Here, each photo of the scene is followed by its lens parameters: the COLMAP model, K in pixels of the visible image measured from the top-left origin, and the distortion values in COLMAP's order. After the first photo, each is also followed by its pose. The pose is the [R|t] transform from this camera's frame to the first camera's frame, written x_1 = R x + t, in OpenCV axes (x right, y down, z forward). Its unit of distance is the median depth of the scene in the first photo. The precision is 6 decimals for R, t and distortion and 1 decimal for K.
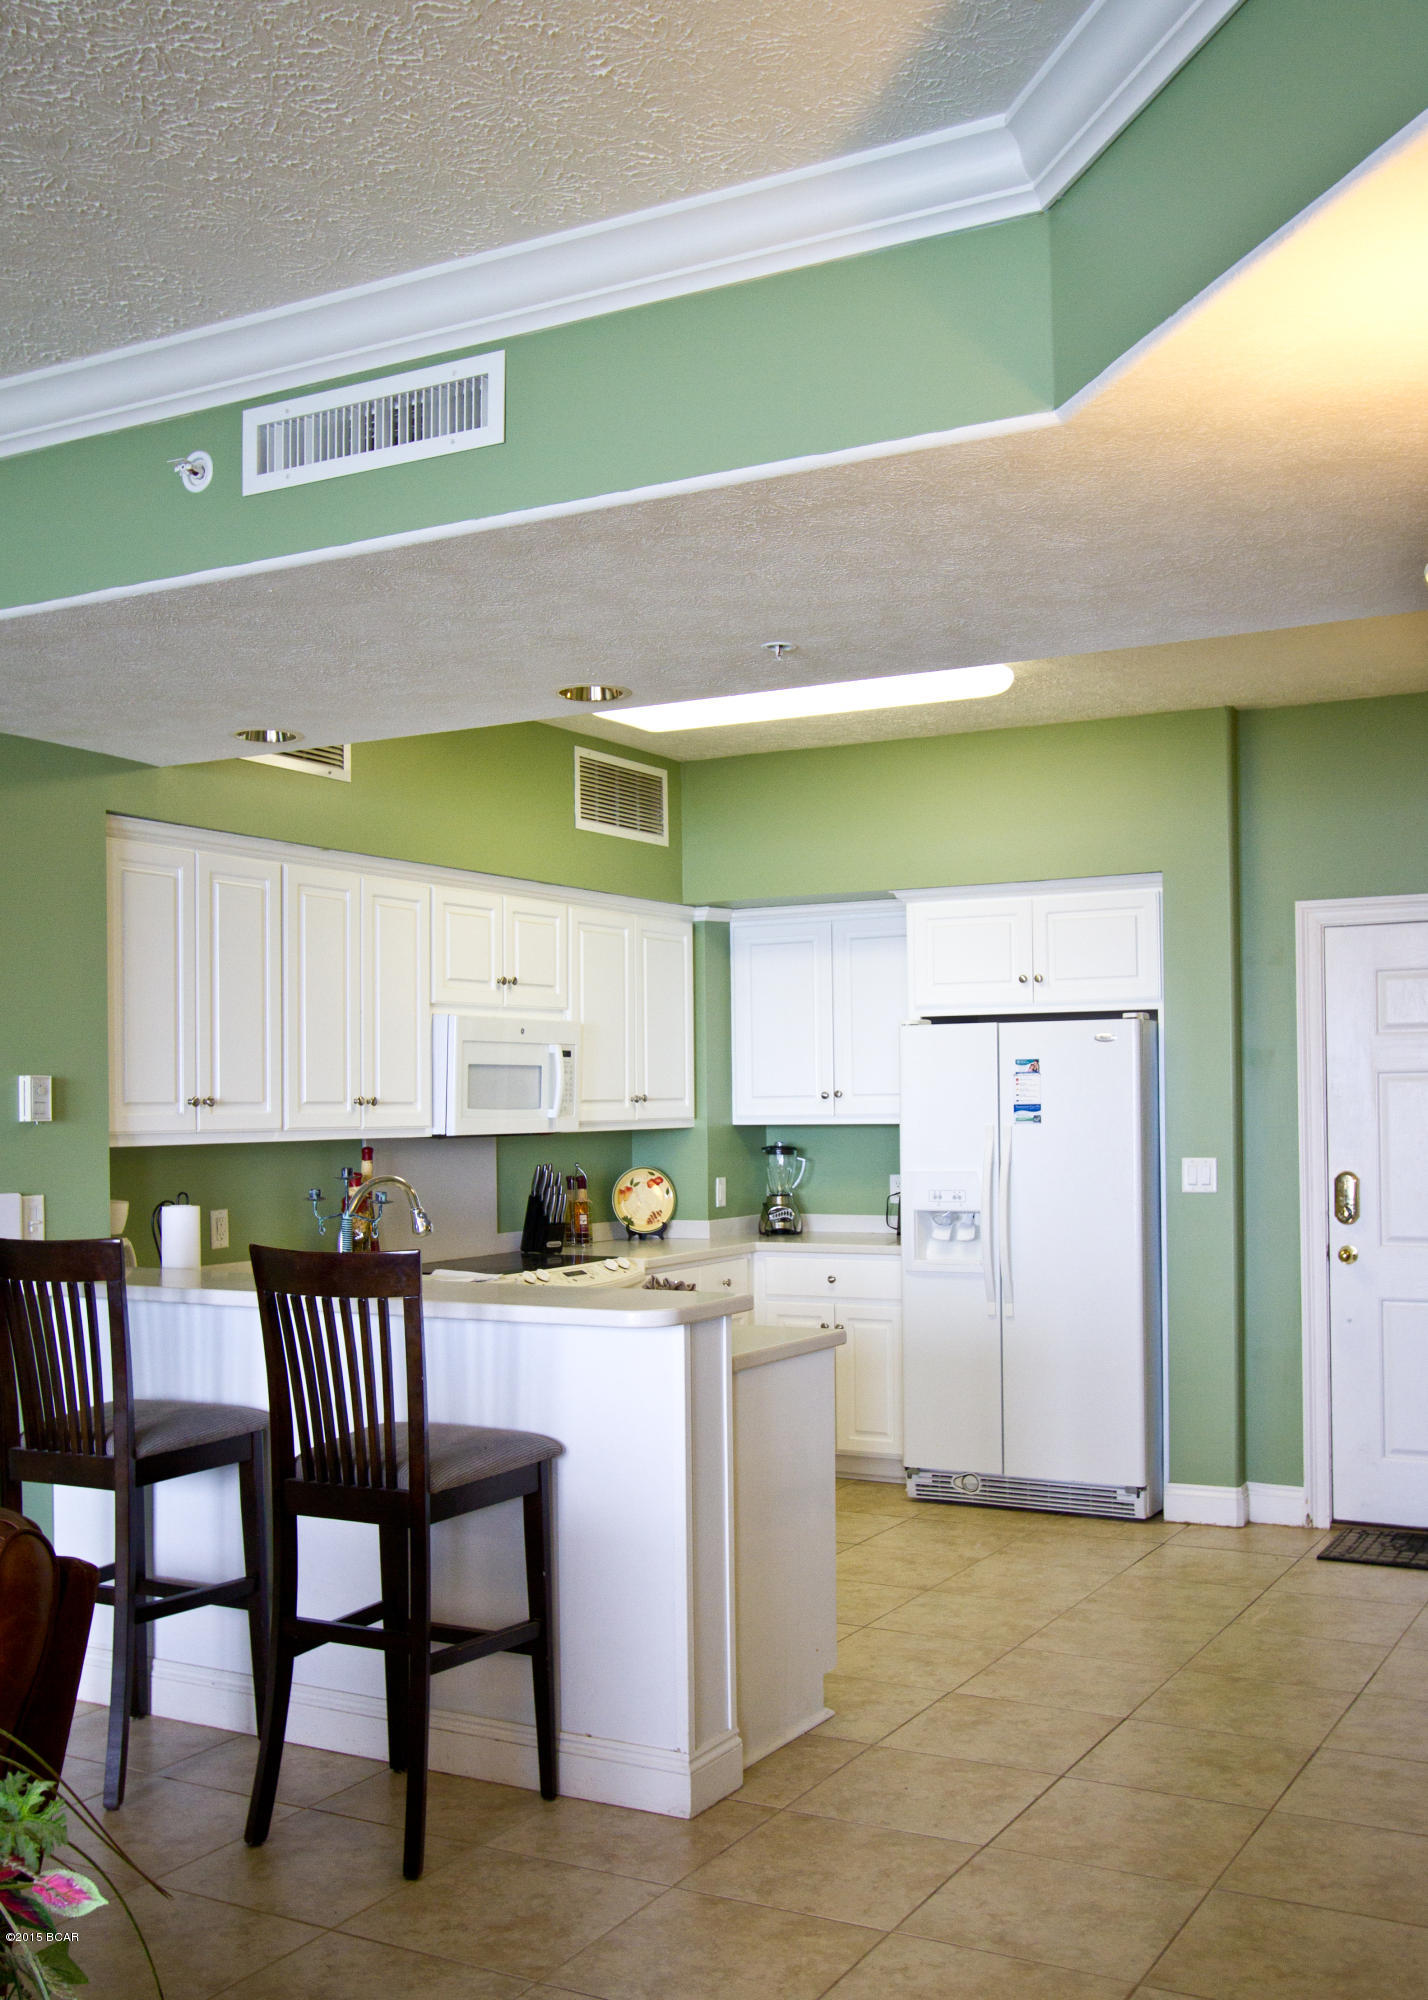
lens RADIAL K [[1963.2, 0, 718.9], [0, 1963.2, 1144.2], [0, 0, 1]] dist [0.054461, 0.008797]
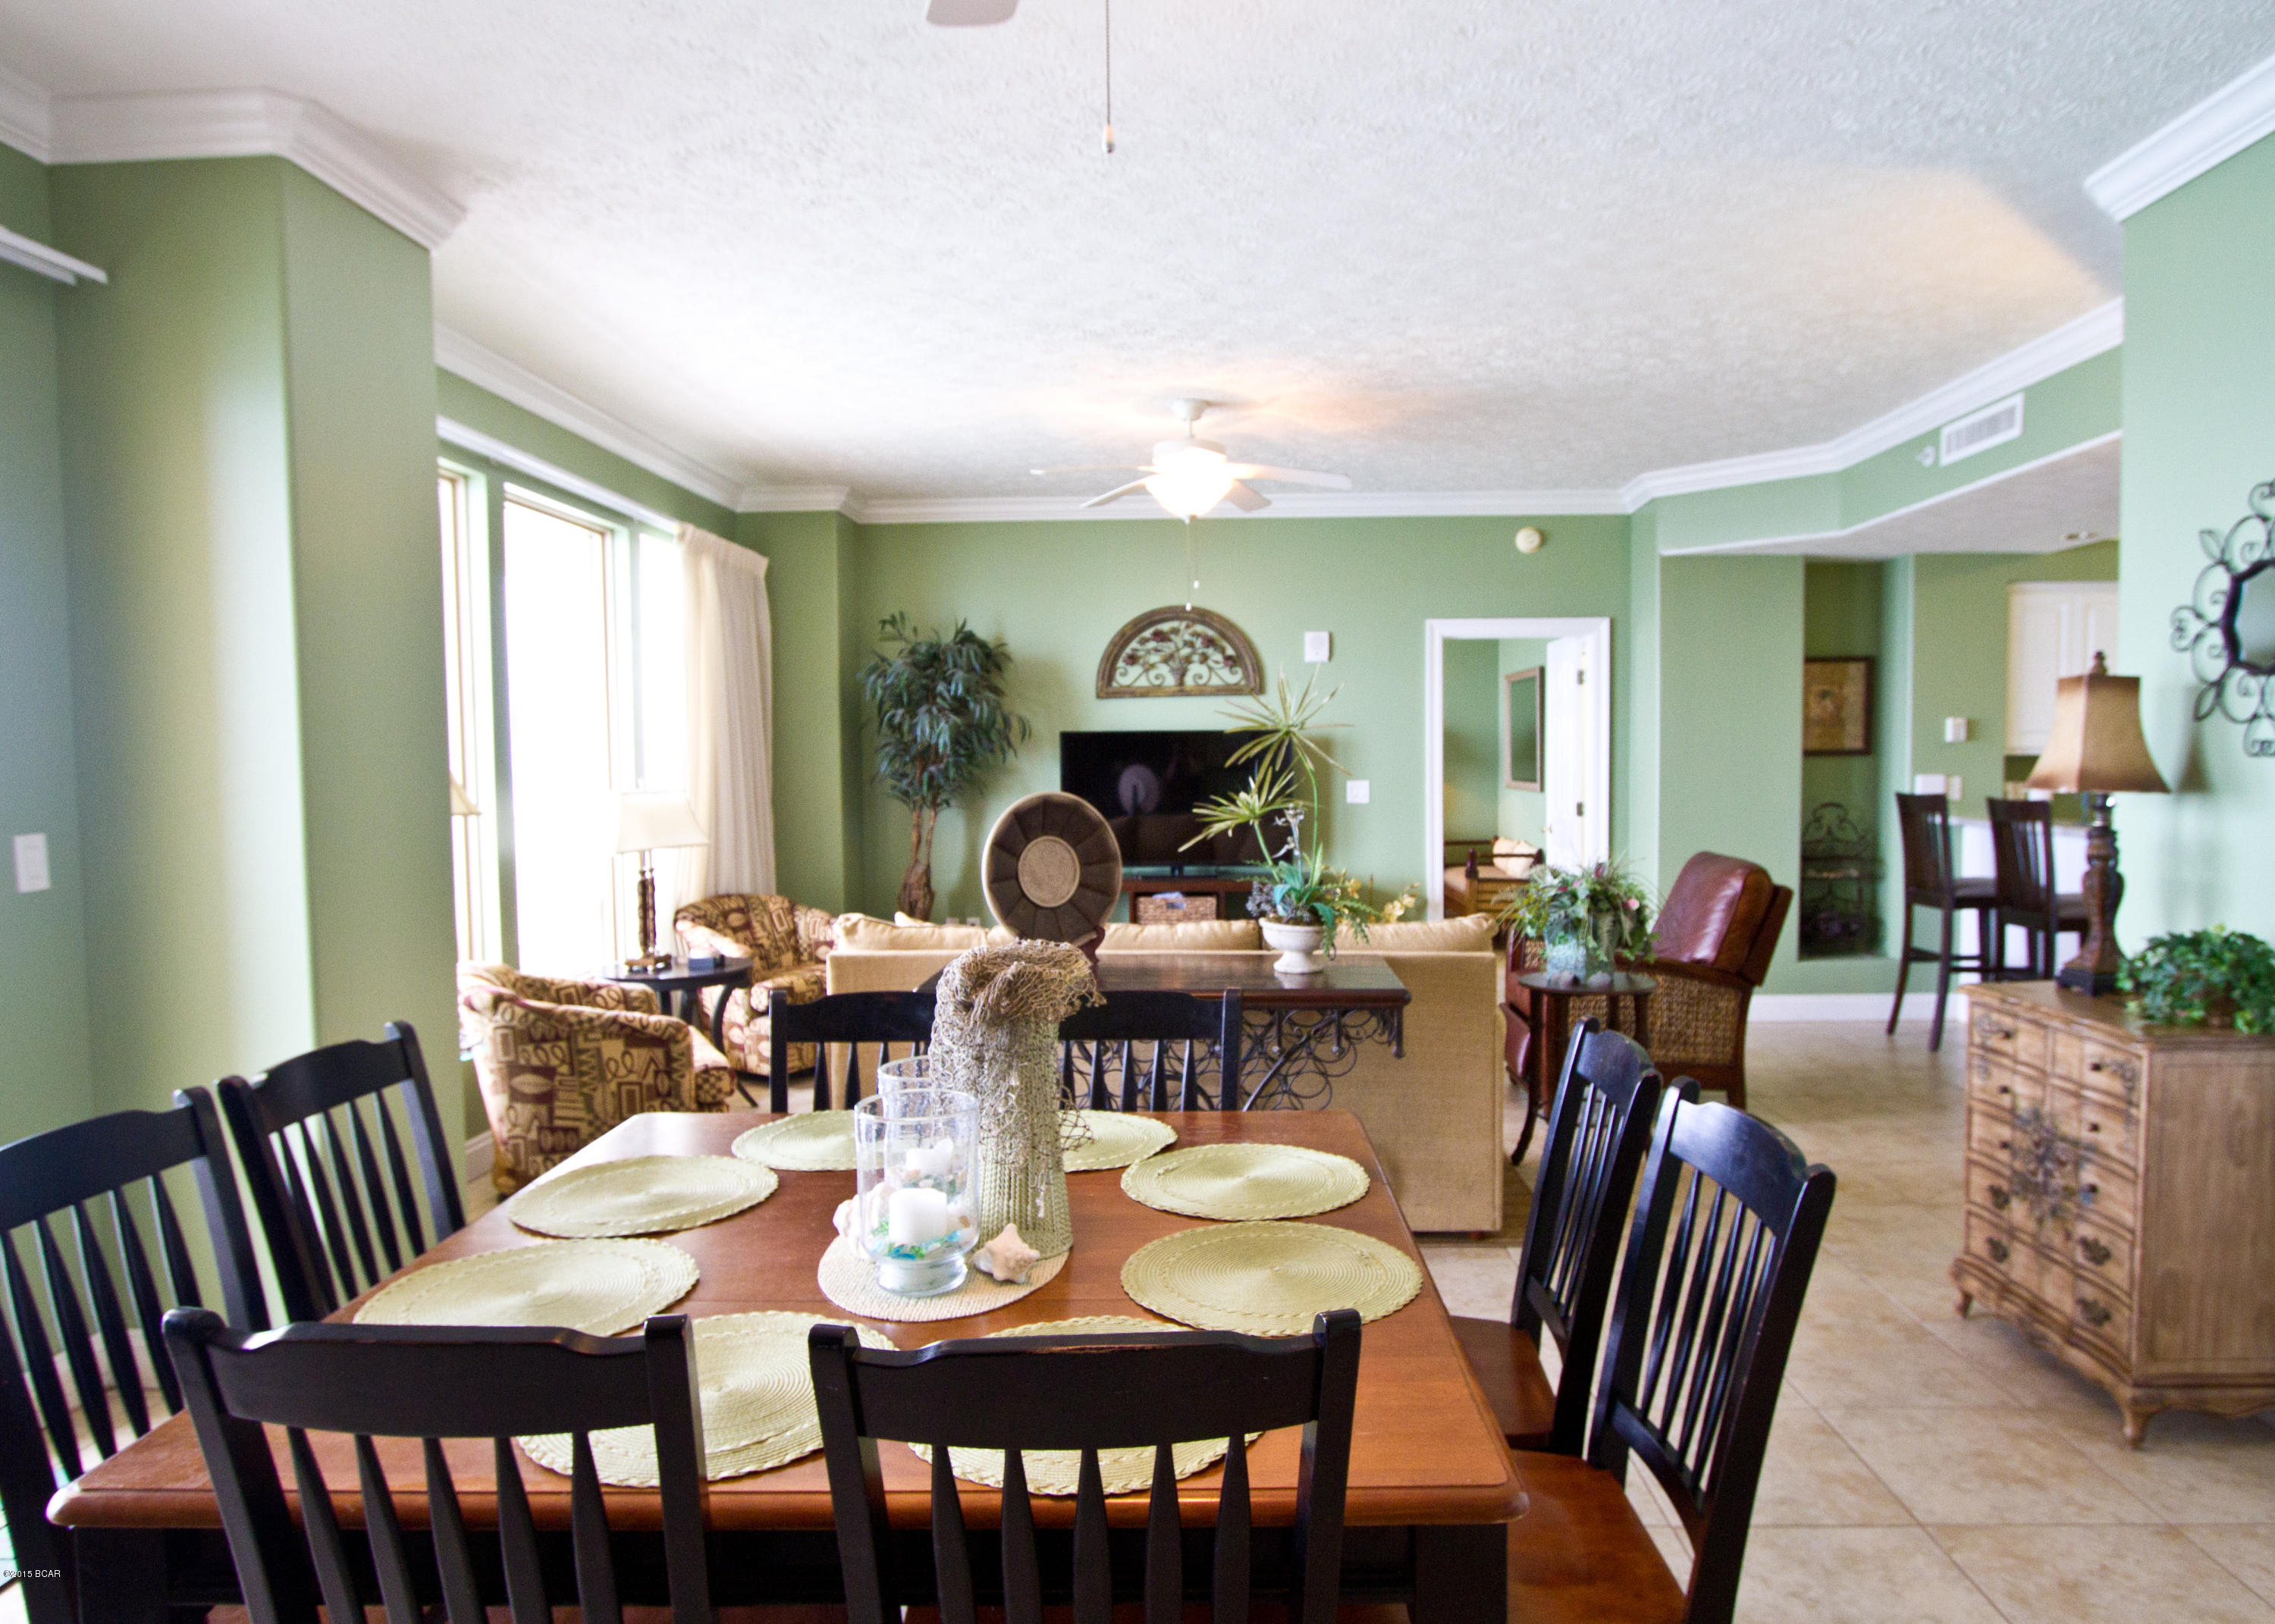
lens RADIAL K [[1376.1, 0, 1140.6], [0, 1376.1, 836.0], [0, 0, 1]] dist [-0.002373, -0.001148]
pose [[0.452904, 0.059417, -0.889577, 0.409134], [-0.022399, 0.998220, 0.055270, 0.019059], [0.891278, -0.005106, 0.453429, -0.290766]]
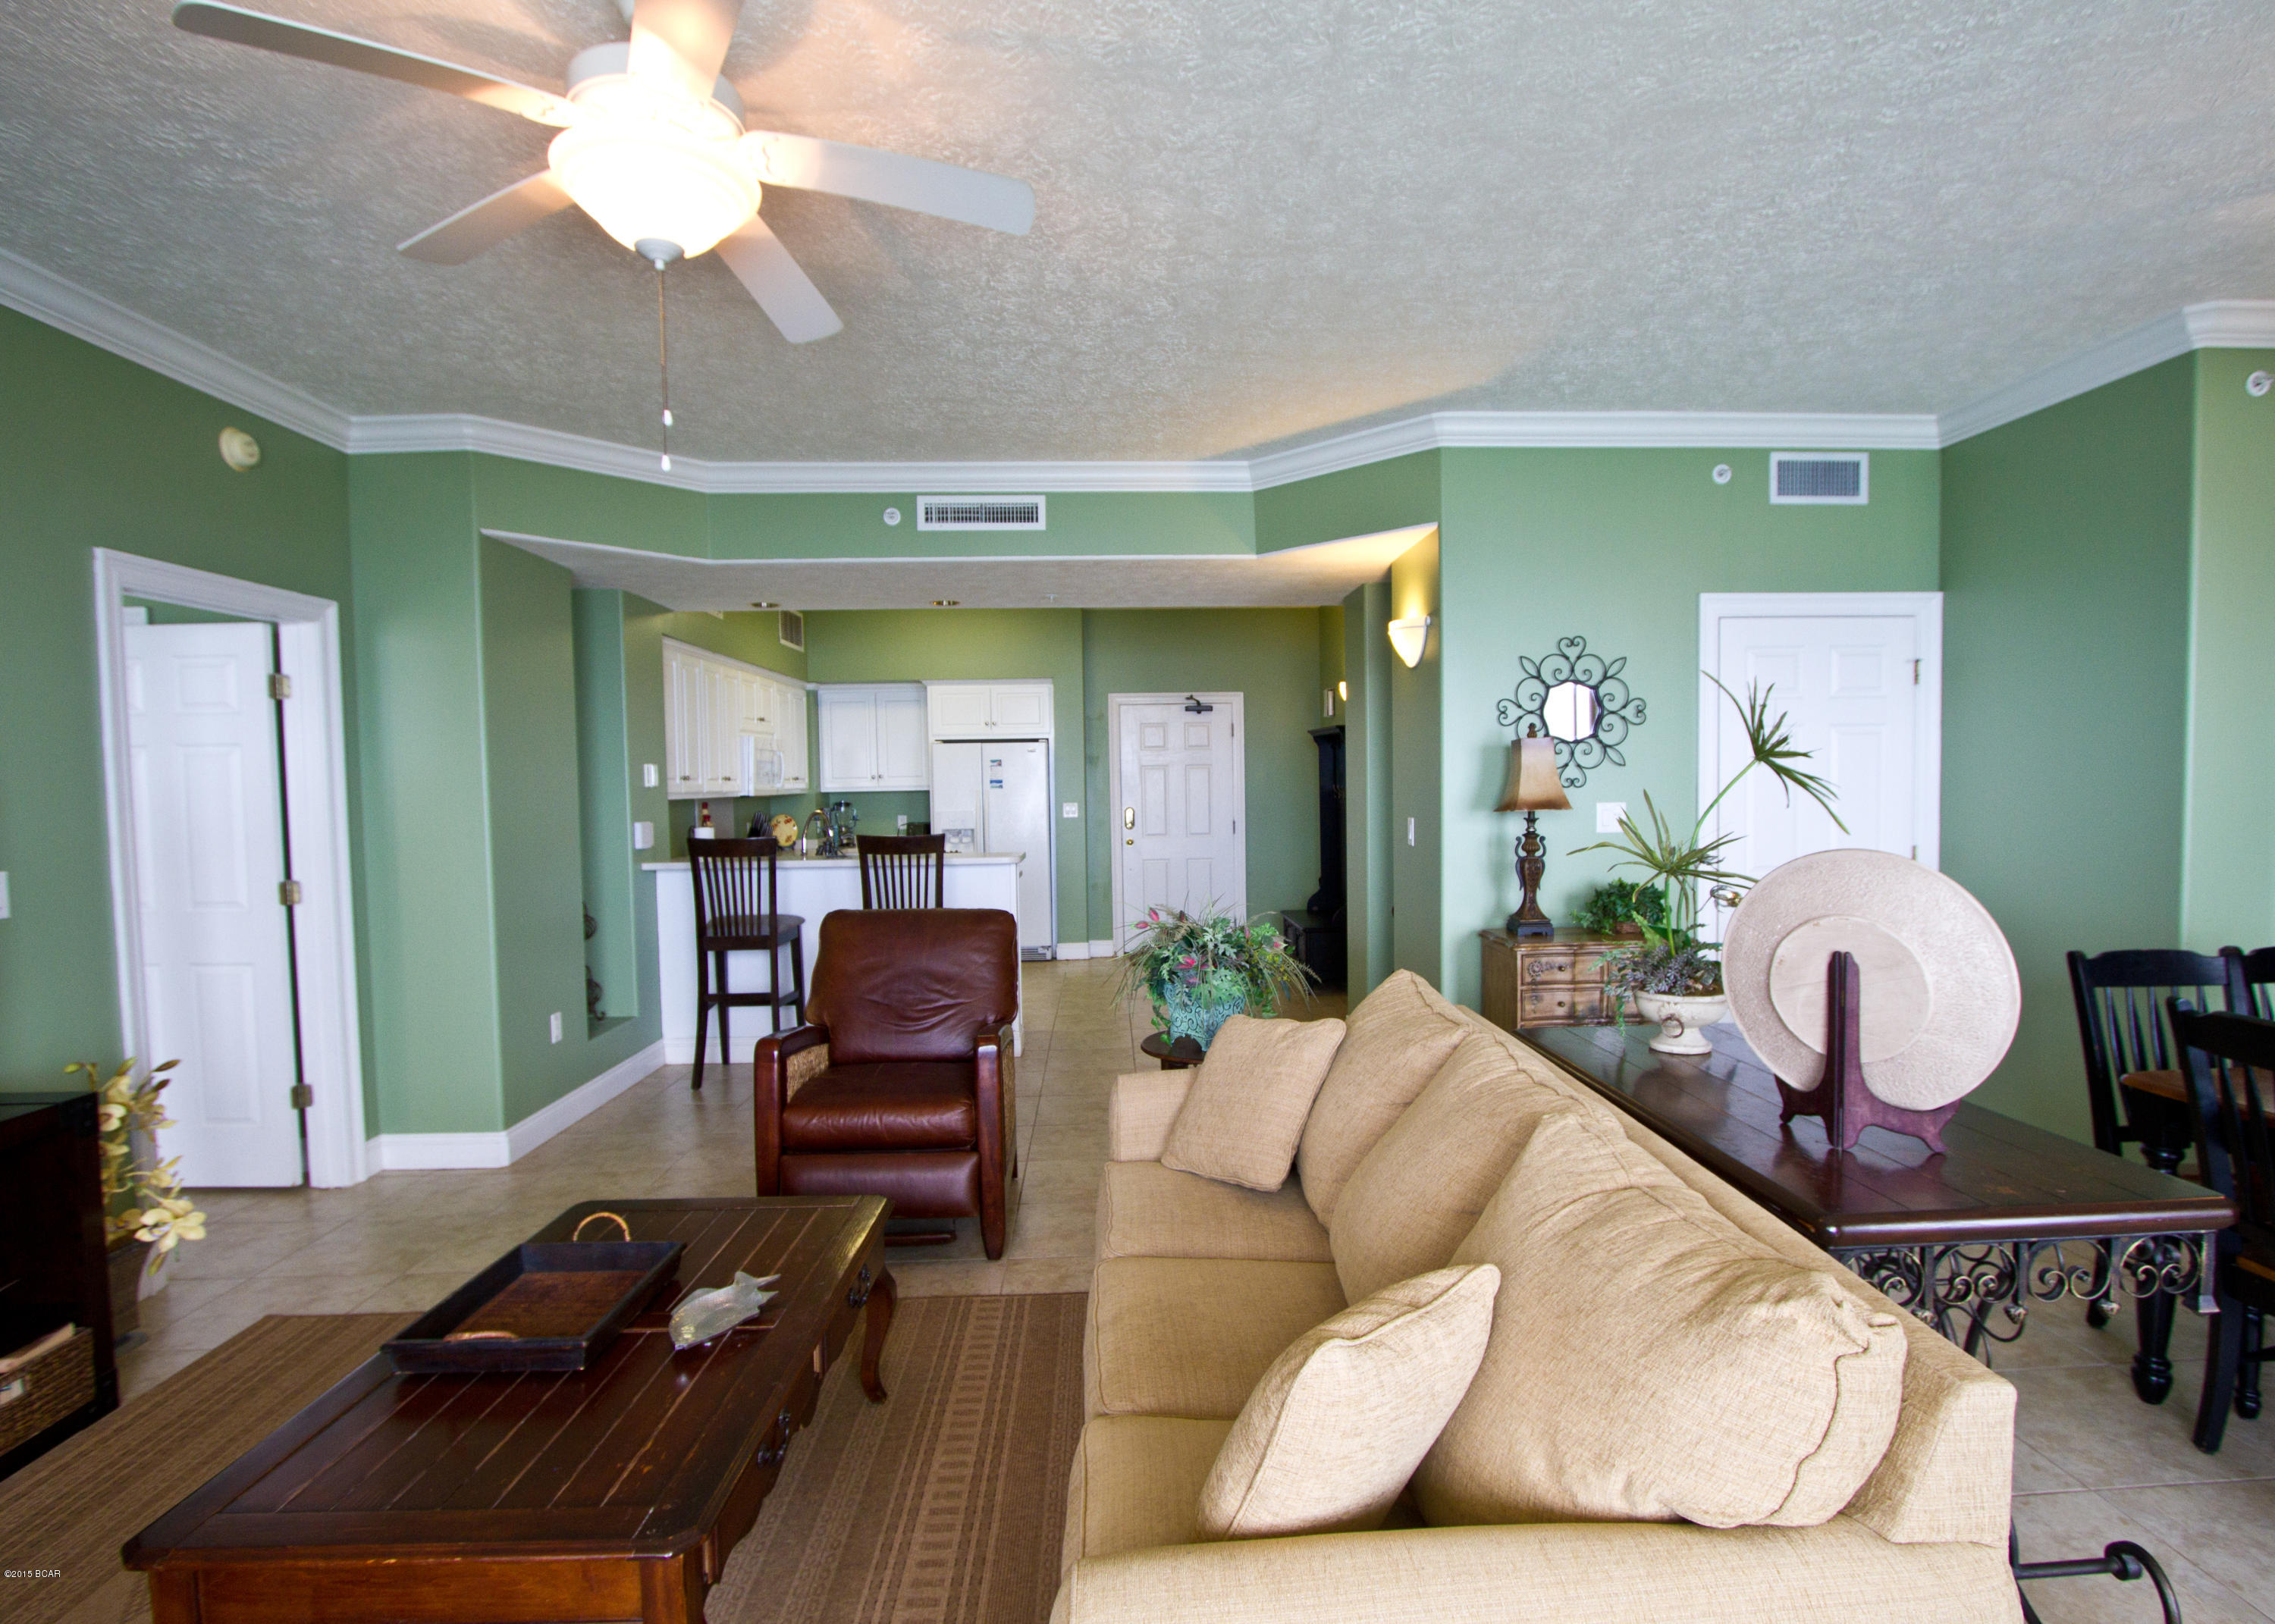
lens RADIAL K [[1139.8, 0, 1176.7], [0, 1139.8, 836.9], [0, 0, 1]] dist [-0.018557, 0.001246]
pose [[0.841839, -0.029807, 0.538905, -0.391463], [0.020124, 0.999513, 0.023847, 0.018374], [-0.539354, -0.009231, 0.842029, -0.207321]]
